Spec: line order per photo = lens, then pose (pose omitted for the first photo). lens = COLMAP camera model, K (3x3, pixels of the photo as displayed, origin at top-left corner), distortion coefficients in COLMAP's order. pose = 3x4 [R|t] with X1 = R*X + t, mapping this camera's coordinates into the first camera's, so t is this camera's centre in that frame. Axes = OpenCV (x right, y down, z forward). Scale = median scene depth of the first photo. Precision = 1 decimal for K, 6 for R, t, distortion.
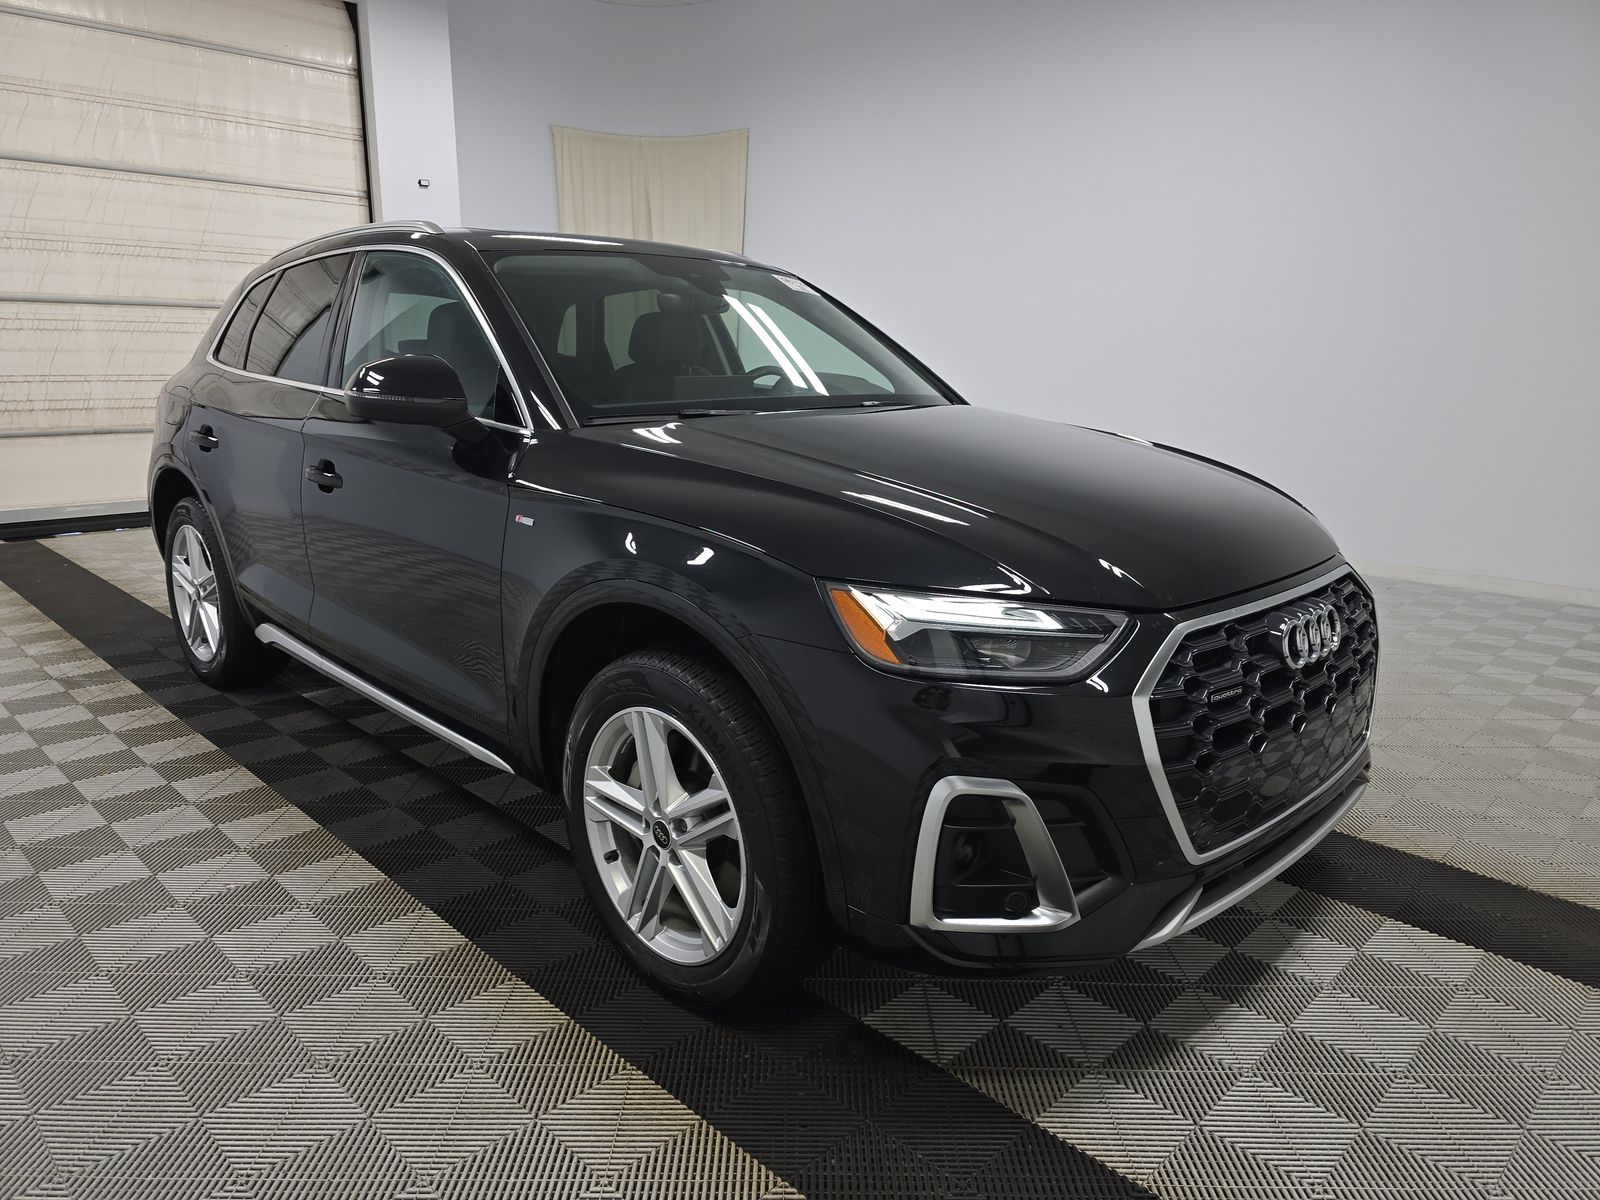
lens RADIAL K [[1089.1, 0, 800.0], [0, 1089.1, 600.0], [0, 0, 1]] dist [0.027917, -0.039132]
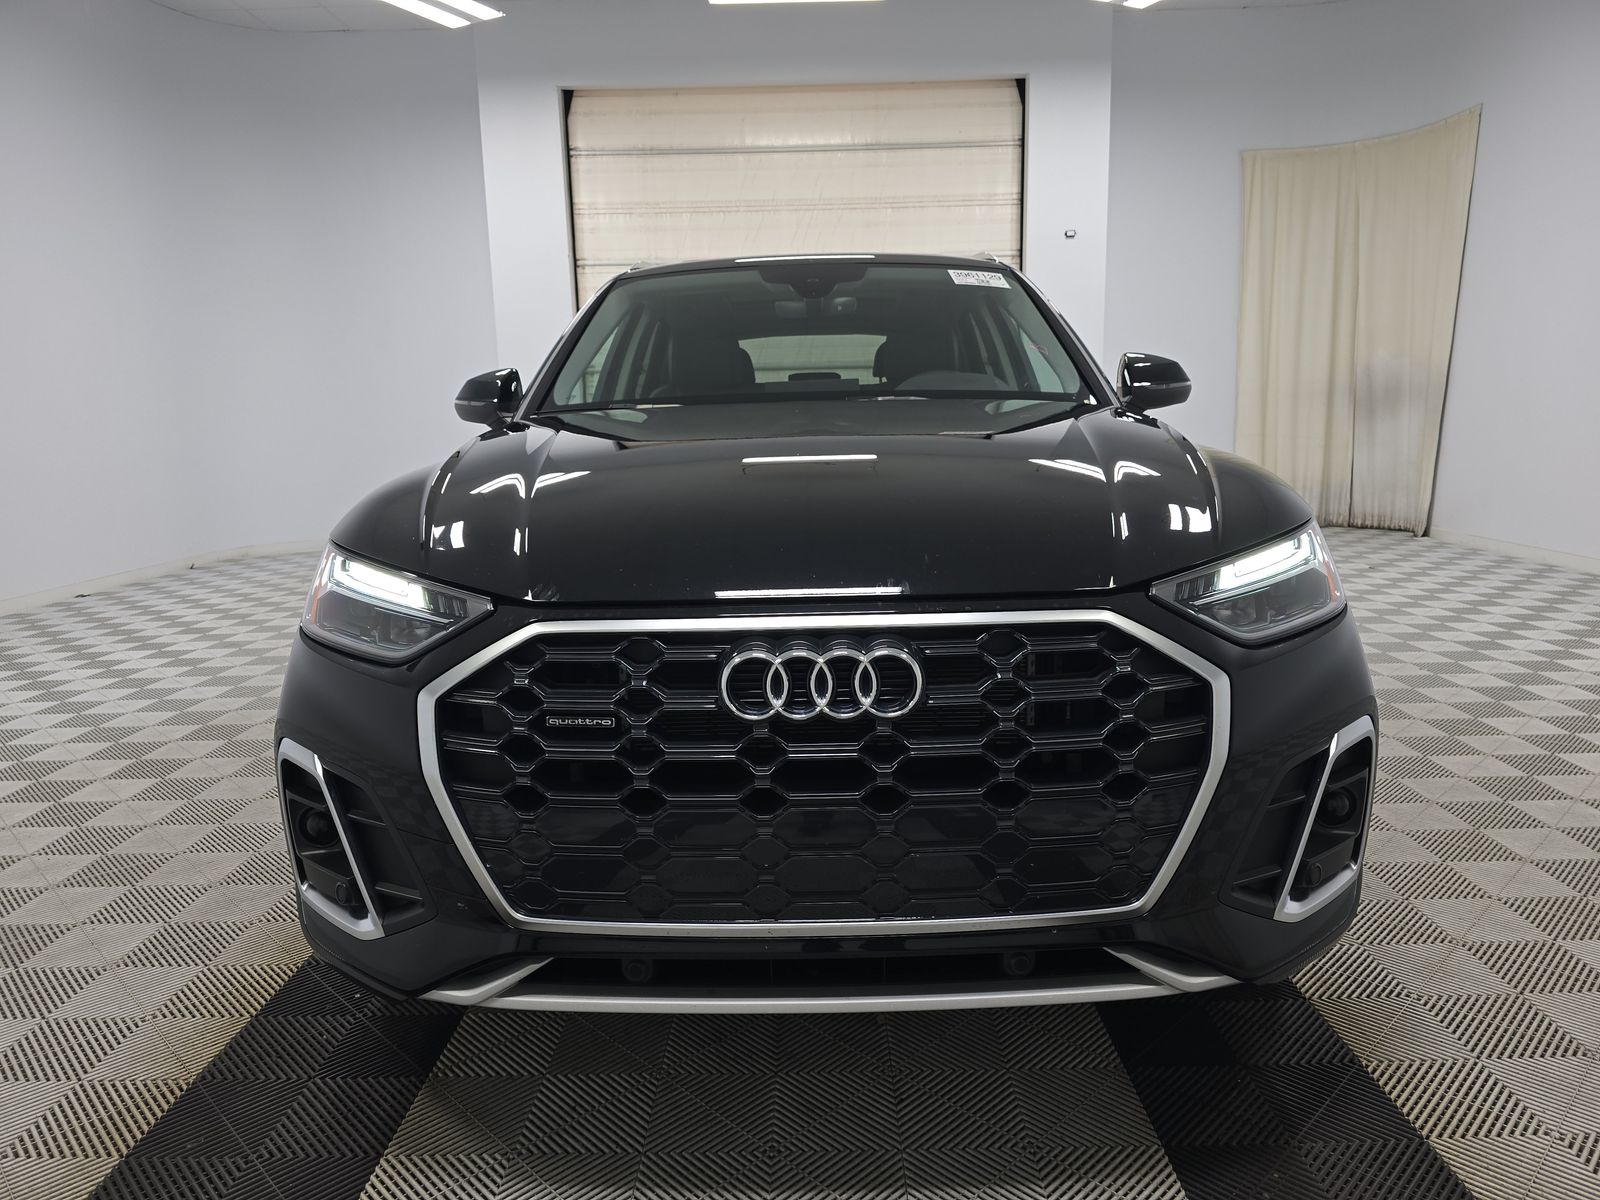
lens RADIAL K [[1089.1, 0, 800.0], [0, 1089.1, 600.0], [0, 0, 1]] dist [0.027917, -0.039132]
pose [[0.704236, 0.081643, -0.705256, 0.240780], [-0.117730, 0.993042, -0.002603, -0.003518], [0.700136, 0.084863, 0.708948, 0.119268]]
